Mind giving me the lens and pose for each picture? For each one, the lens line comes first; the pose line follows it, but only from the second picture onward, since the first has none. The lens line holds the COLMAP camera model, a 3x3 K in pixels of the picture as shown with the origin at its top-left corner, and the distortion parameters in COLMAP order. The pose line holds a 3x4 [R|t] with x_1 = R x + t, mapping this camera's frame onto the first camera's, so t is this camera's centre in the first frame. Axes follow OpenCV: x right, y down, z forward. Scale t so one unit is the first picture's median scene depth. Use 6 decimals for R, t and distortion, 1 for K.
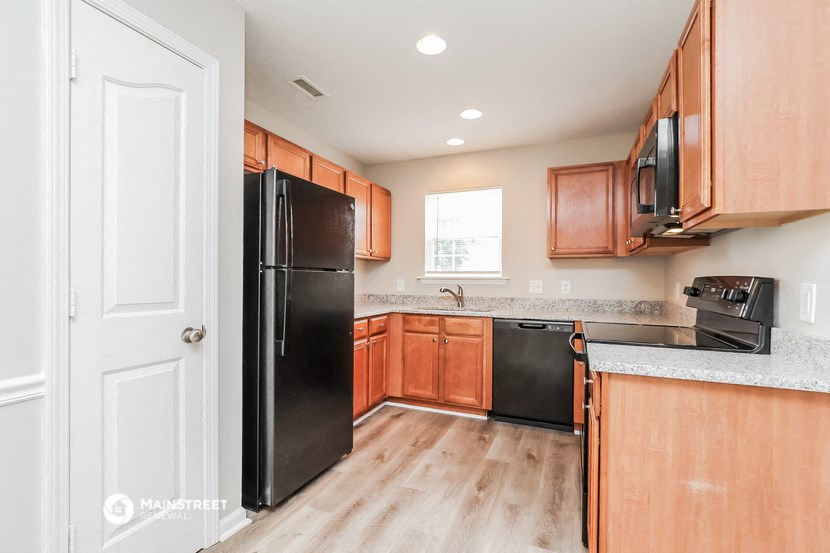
lens RADIAL K [[376.8, 0, 415.0], [0, 376.8, 276.5], [0, 0, 1]] dist [-0.019951, 0.000796]
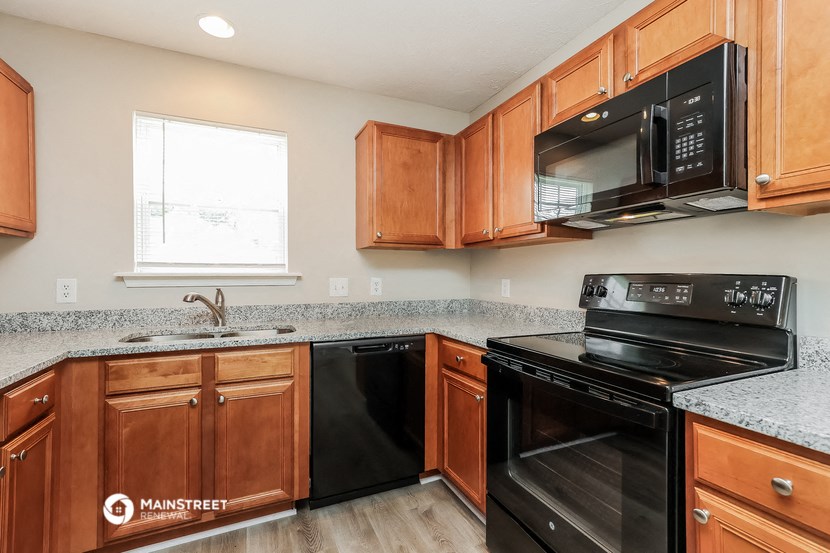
lens RADIAL K [[366.1, 0, 415.0], [0, 366.1, 276.5], [0, 0, 1]] dist [0.000717, 0.000278]
pose [[0.675526, -0.009737, 0.737272, -0.102415], [-0.002262, 0.999881, 0.015278, -0.003686], [-0.737333, -0.011988, 0.675423, 0.458758]]
